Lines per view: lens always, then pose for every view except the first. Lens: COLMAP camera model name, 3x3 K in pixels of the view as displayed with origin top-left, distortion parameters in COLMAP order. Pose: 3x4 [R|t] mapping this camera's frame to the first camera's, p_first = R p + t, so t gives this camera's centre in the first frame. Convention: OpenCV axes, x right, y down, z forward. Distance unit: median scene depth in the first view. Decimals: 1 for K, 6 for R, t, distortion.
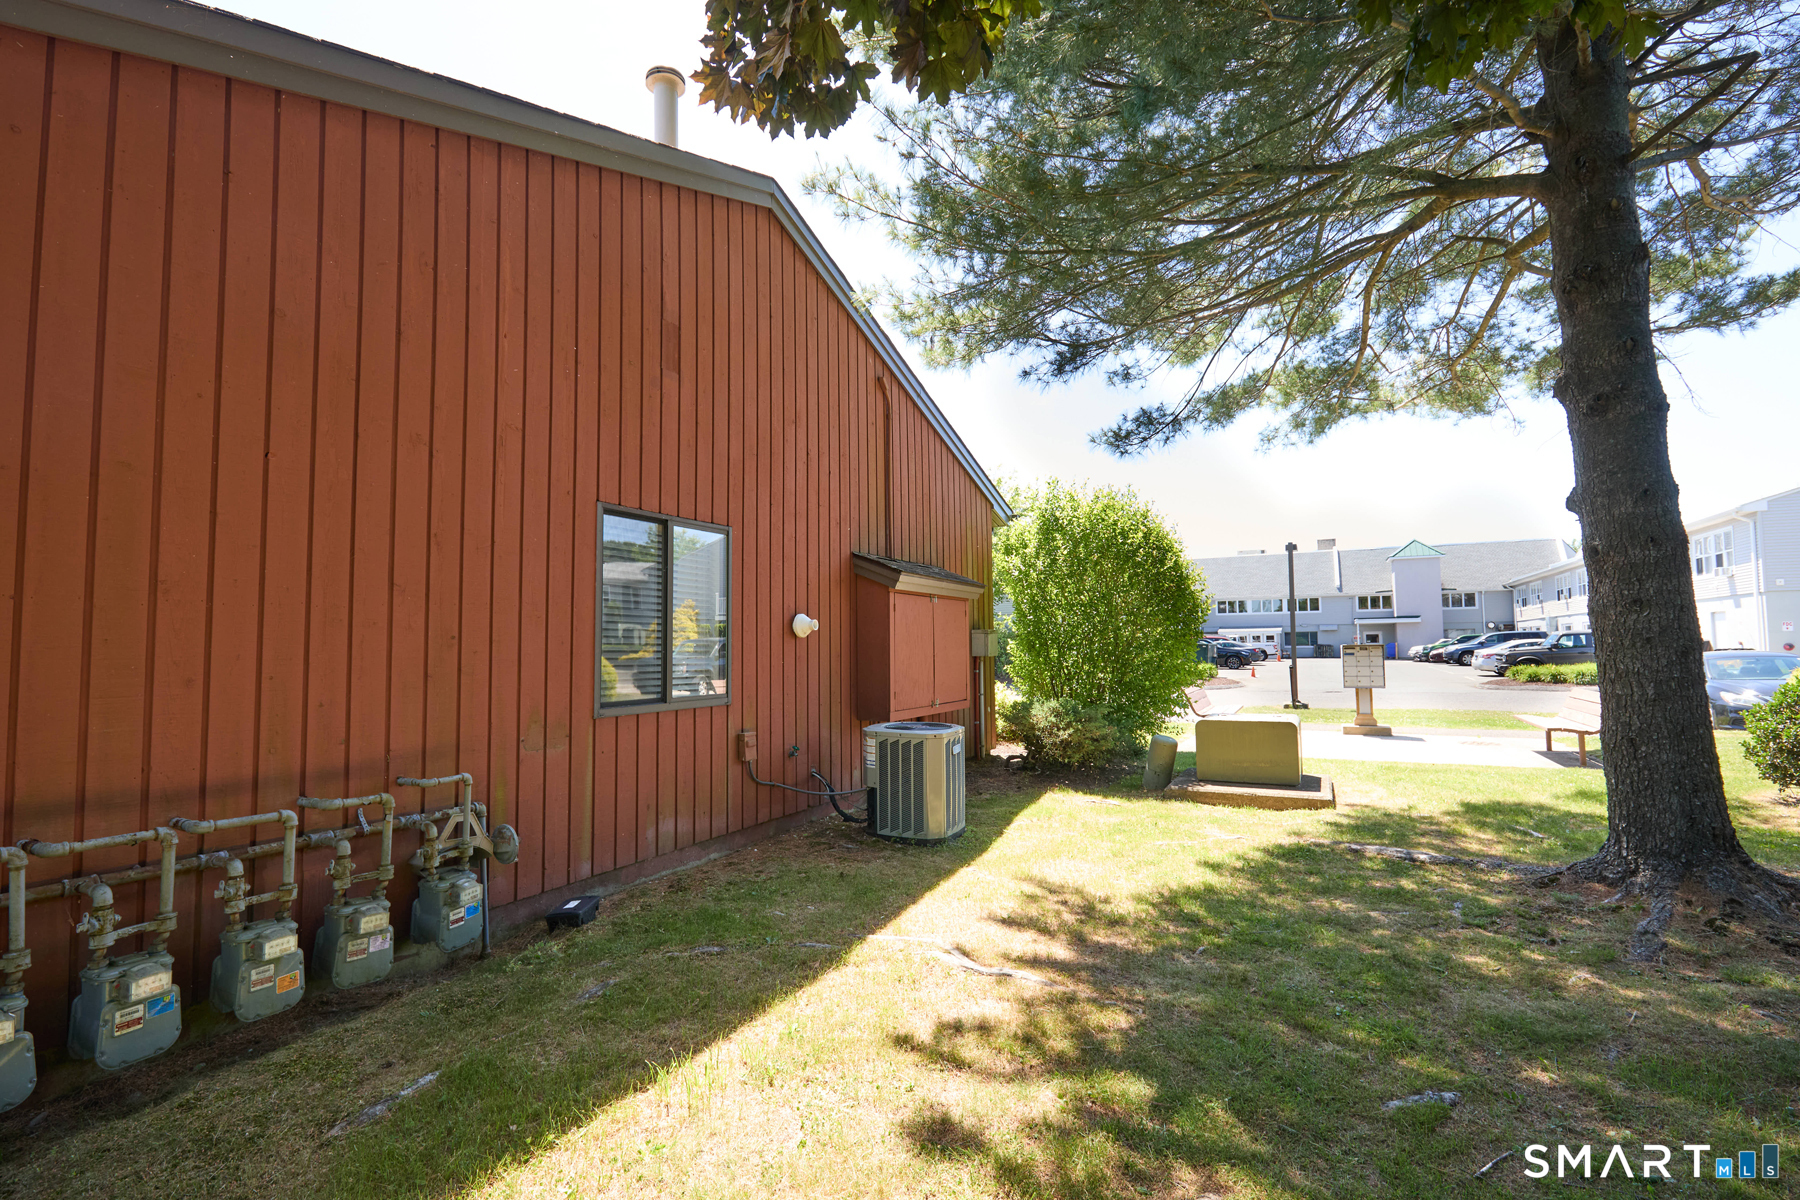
lens RADIAL K [[824.4, 0, 896.4], [0, 824.4, 605.5], [0, 0, 1]] dist [0.005902, -0.001521]
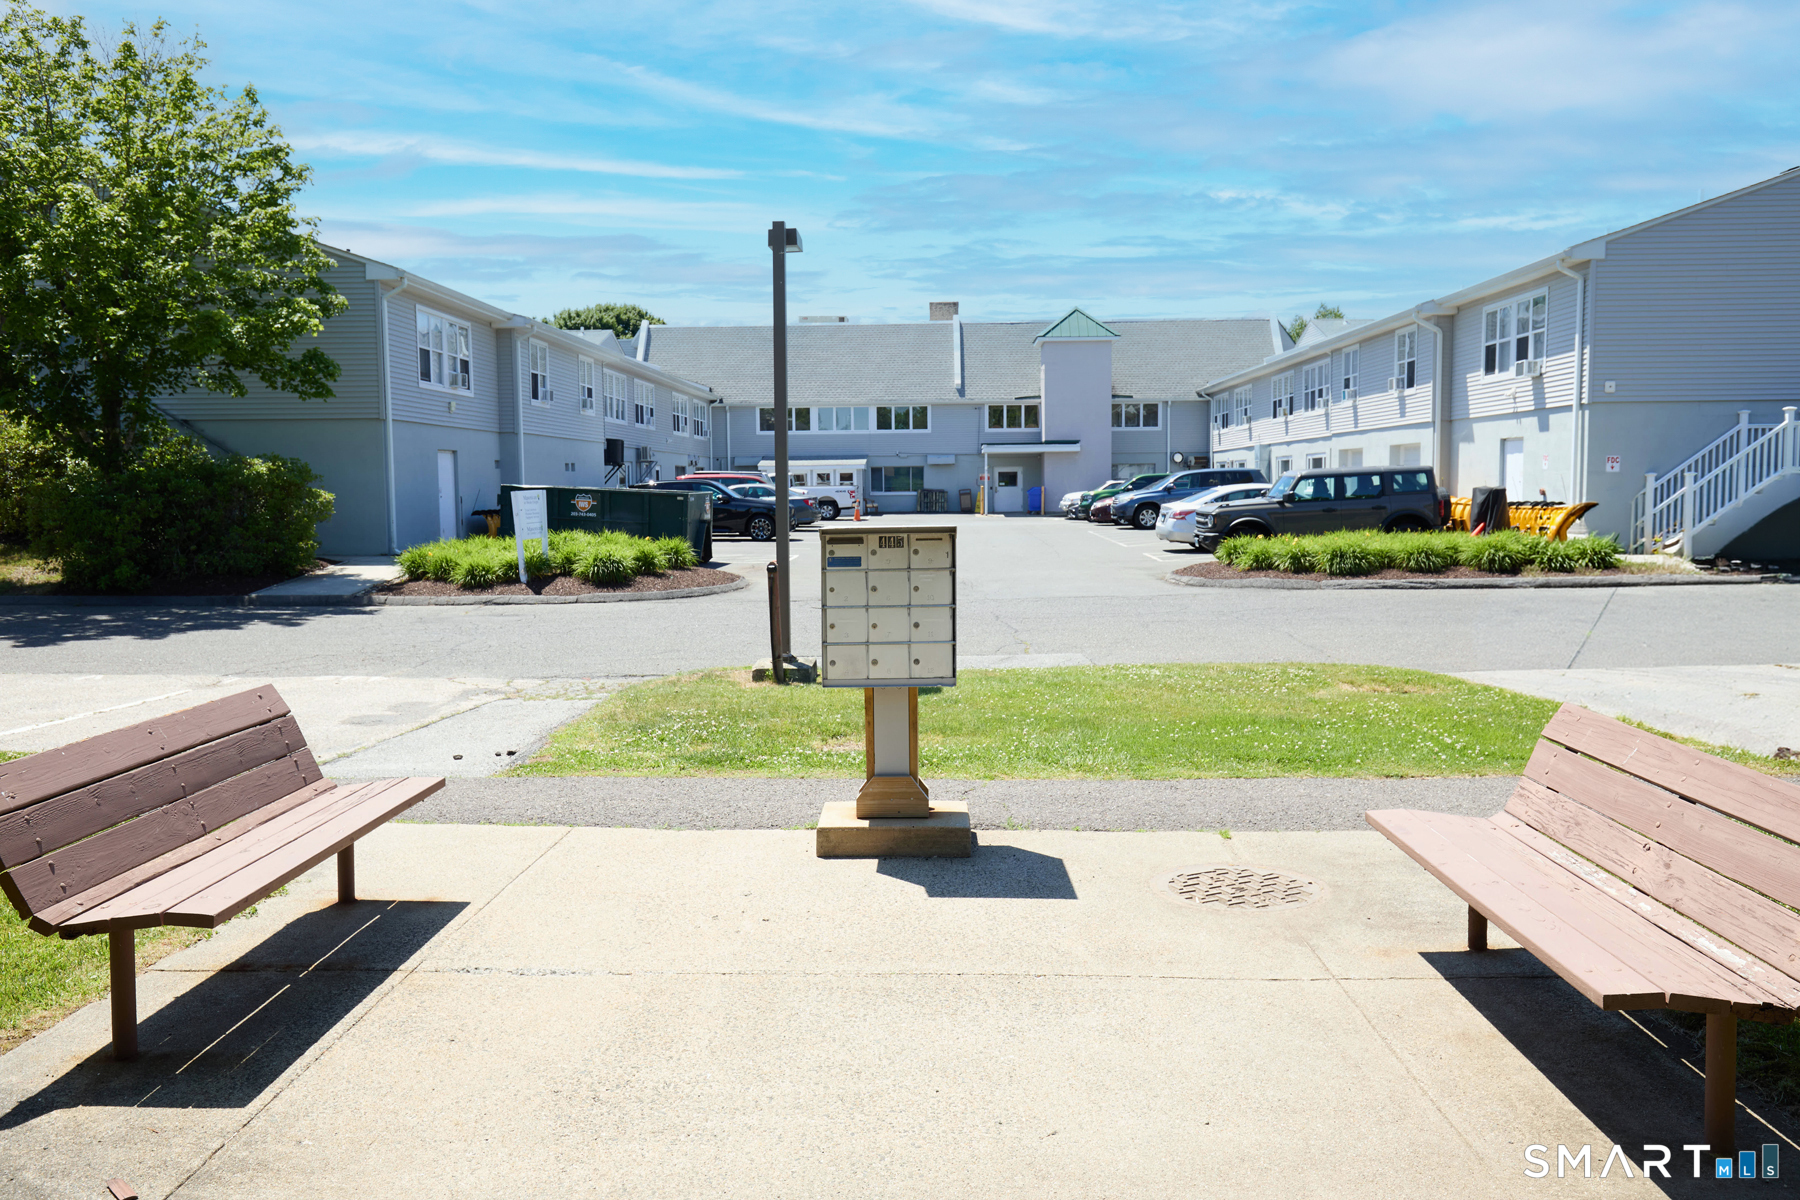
lens RADIAL K [[1471.3, 0, 902.1], [0, 1471.3, 600.0], [0, 0, 1]] dist [0.011396, 0.002298]
pose [[0.902289, -0.031780, 0.429959, 0.225296], [-0.021962, 0.992597, 0.119455, 0.008787], [-0.430572, -0.117225, 0.894911, 0.352990]]
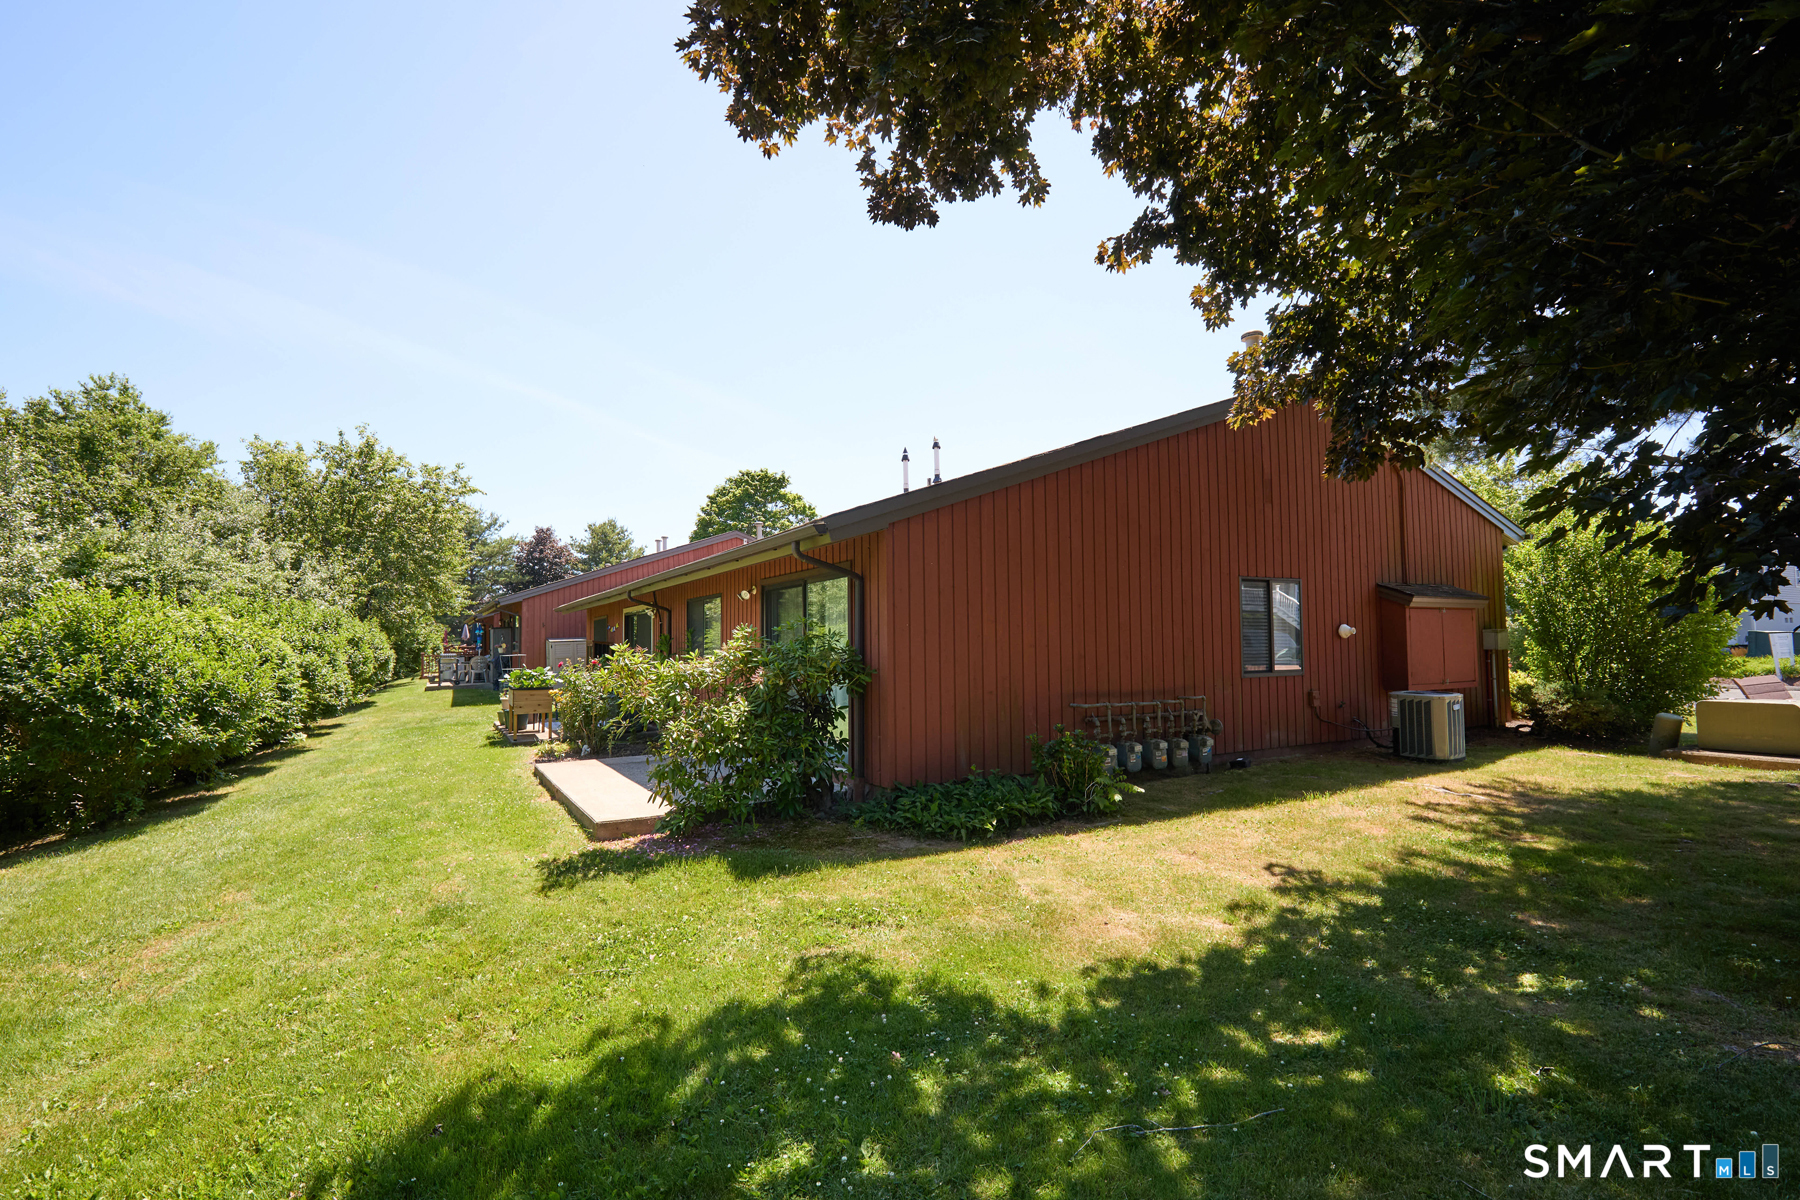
lens RADIAL K [[824.4, 0, 898.7], [0, 824.4, 603.1], [0, 0, 1]] dist [0.005902, -0.001521]
pose [[0.839411, -0.026465, -0.542853, 0.030520], [0.030979, 0.999520, -0.000826, -0.046778], [0.542614, -0.016124, 0.839827, -0.716365]]
